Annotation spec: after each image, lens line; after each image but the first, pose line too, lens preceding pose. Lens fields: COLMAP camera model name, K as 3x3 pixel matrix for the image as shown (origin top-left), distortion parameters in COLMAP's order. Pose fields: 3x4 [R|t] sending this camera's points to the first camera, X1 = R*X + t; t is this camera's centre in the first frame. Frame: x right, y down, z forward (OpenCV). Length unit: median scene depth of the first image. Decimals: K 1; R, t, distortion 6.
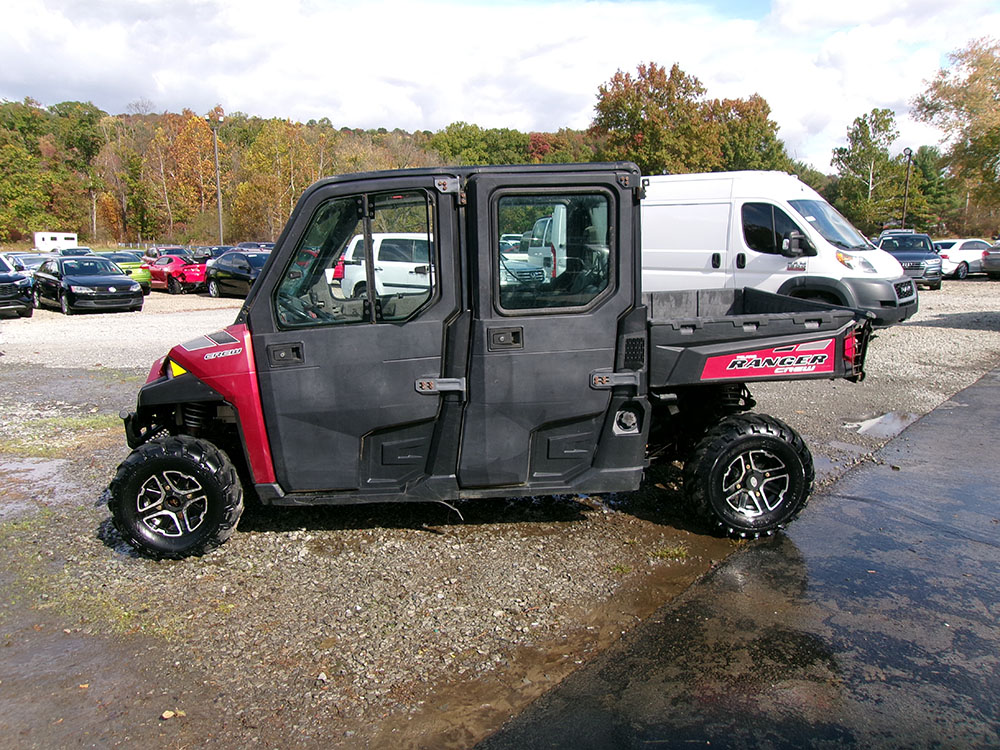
lens RADIAL K [[788.2, 0, 500.0], [0, 788.2, 375.0], [0, 0, 1]] dist [-0.004722, 0.008458]
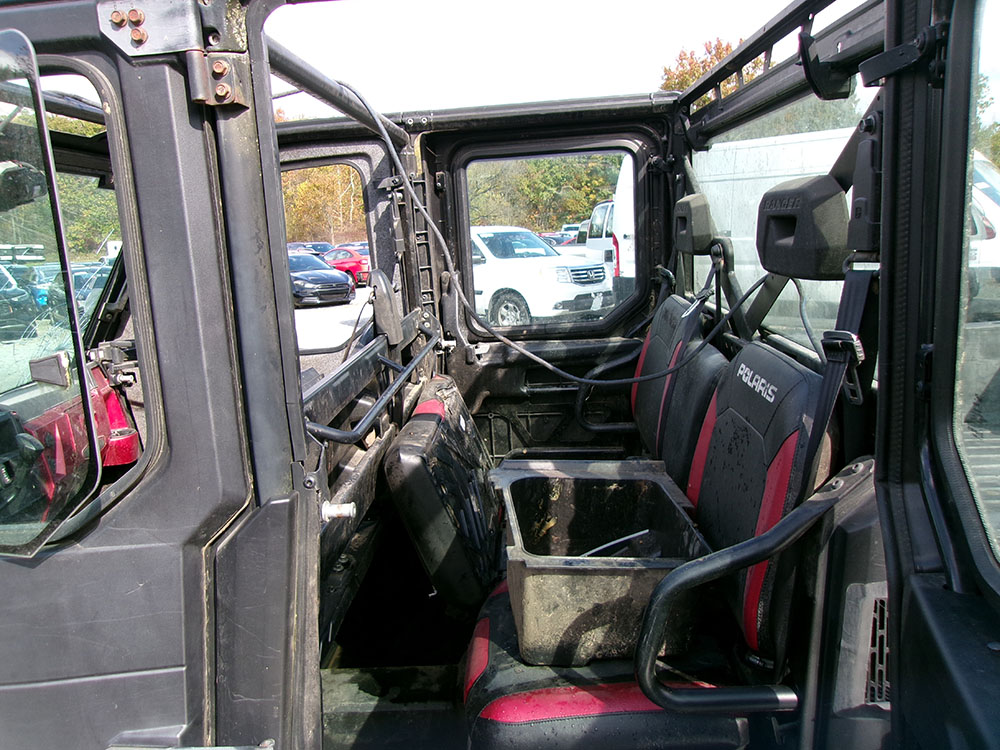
lens RADIAL K [[788.2, 0, 500.0], [0, 788.2, 375.0], [0, 0, 1]] dist [-0.004722, 0.008458]
pose [[0.996222, -0.020329, -0.084433, 0.013600], [0.021158, 0.999736, 0.008940, -0.028534], [0.084229, -0.010693, 0.996389, 0.166498]]
